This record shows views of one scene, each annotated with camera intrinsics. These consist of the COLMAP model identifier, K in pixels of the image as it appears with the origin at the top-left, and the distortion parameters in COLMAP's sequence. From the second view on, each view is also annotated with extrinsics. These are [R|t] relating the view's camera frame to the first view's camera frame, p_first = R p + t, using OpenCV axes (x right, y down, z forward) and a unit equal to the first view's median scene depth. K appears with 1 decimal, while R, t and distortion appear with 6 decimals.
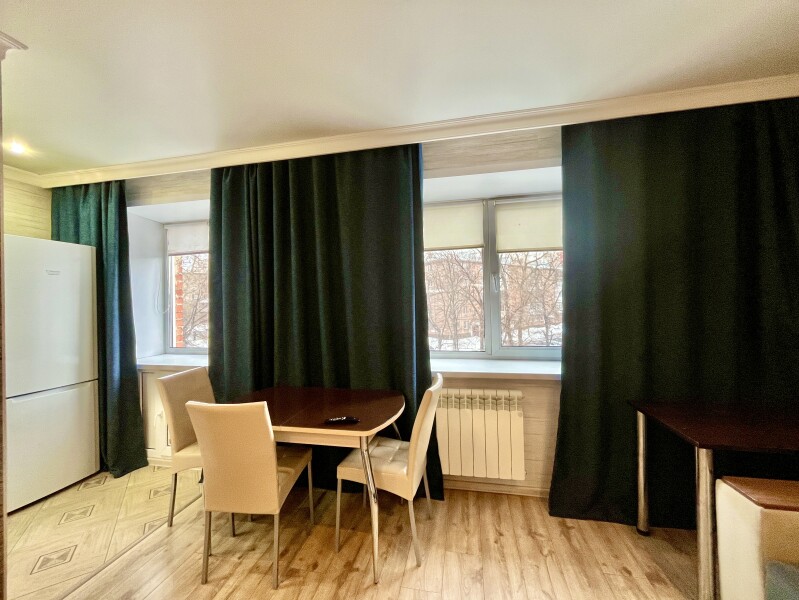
lens RADIAL K [[326.9, 0, 400.1], [0, 326.9, 297.9], [0, 0, 1]] dist [0.001492, -0.000468]
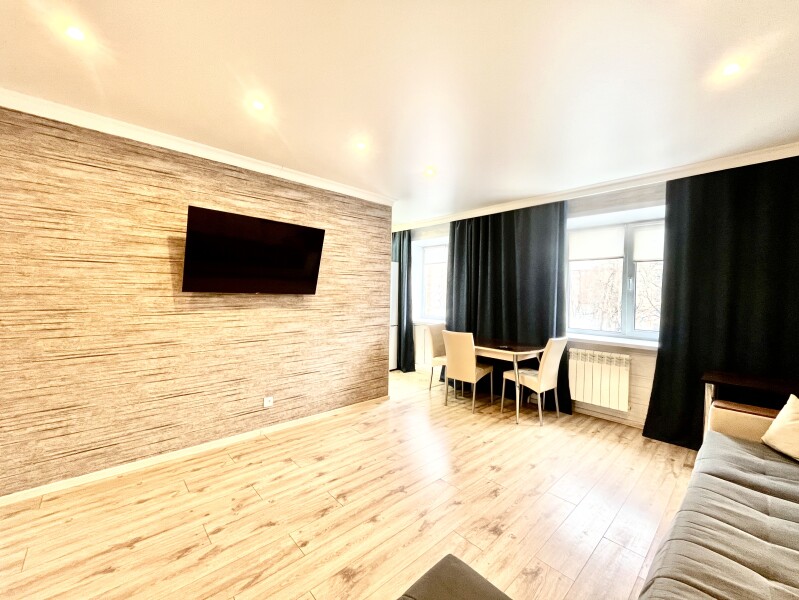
lens RADIAL K [[326.9, 0, 399.5], [0, 326.9, 296.4], [0, 0, 1]] dist [0.001492, -0.000468]
pose [[0.812660, 0.041838, -0.581234, 0.372554], [-0.032598, 0.999121, 0.026340, 0.003523], [0.581825, -0.002459, 0.813310, -0.870601]]
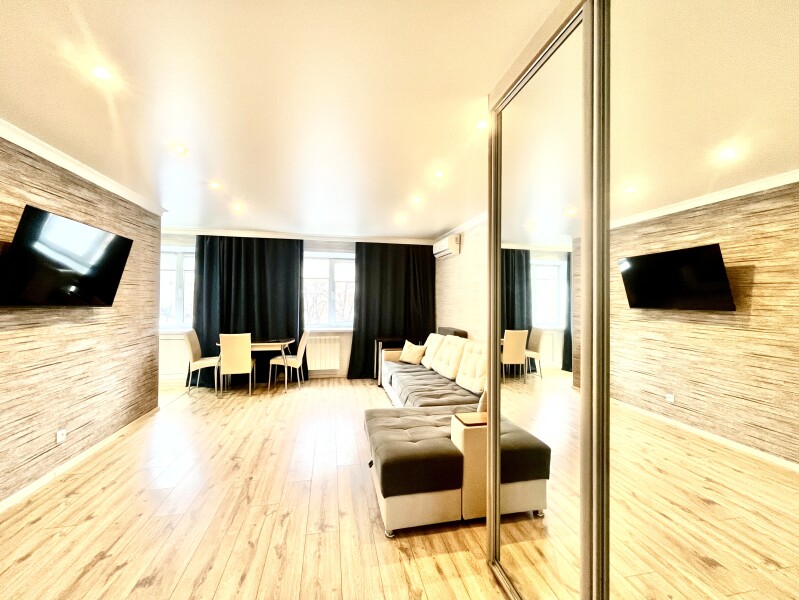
lens RADIAL K [[326.9, 0, 398.3], [0, 326.9, 296.6], [0, 0, 1]] dist [0.001492, -0.000468]
pose [[0.917231, 0.033013, 0.396986, -0.259462], [-0.028220, 0.999441, -0.017909, -0.005029], [-0.397355, 0.005224, 0.917650, -1.641303]]
